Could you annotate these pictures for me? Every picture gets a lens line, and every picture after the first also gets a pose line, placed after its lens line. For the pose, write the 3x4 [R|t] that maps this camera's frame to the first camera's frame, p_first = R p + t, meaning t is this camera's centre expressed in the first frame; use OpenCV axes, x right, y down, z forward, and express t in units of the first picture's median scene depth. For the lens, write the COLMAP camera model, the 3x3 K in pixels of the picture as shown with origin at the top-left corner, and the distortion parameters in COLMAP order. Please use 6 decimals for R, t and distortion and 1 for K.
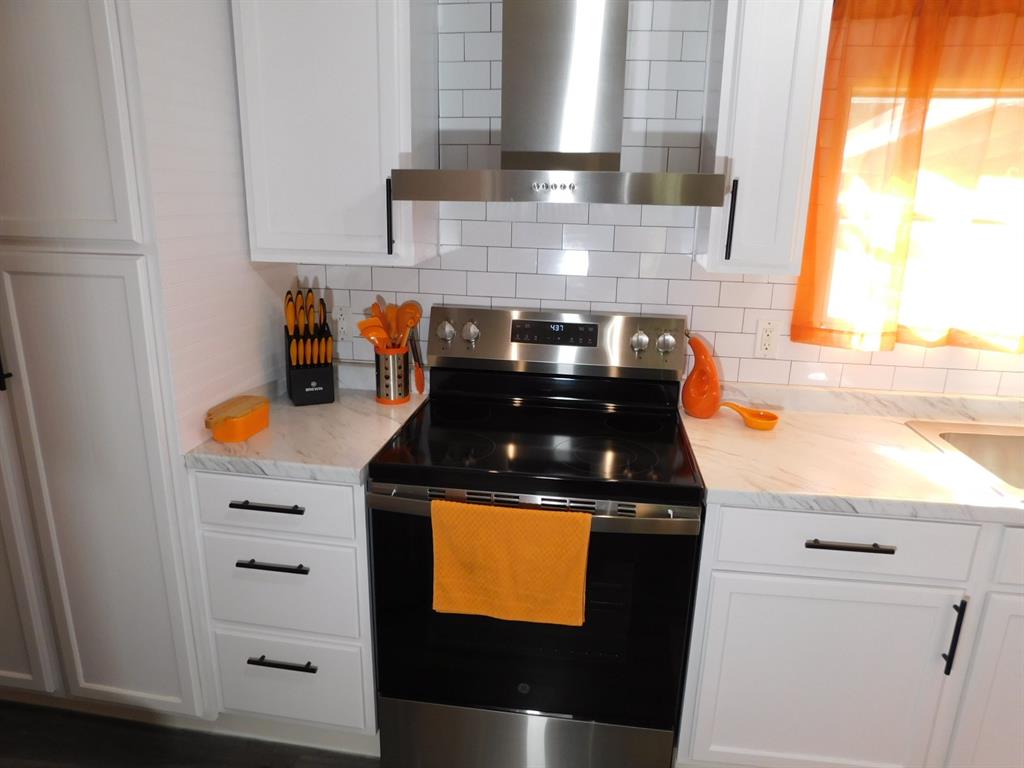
lens RADIAL K [[670.7, 0, 516.8], [0, 670.7, 383.7], [0, 0, 1]] dist [-0.046022, 0.011905]
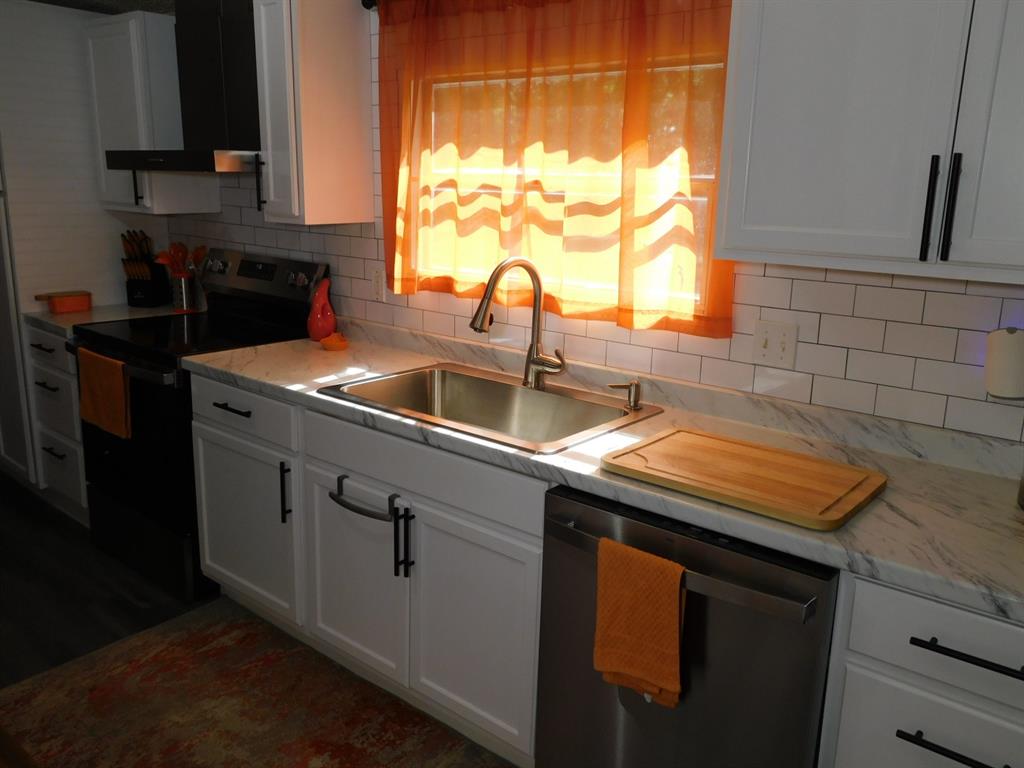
lens RADIAL K [[828.0, 0, 516.6], [0, 828.0, 377.6], [0, 0, 1]] dist [-0.001188, 0.004300]
pose [[0.837945, 0.125228, -0.531194, 1.410208], [-0.152658, 0.988248, -0.007836, 0.073055], [0.523970, 0.087657, 0.847214, -0.135270]]
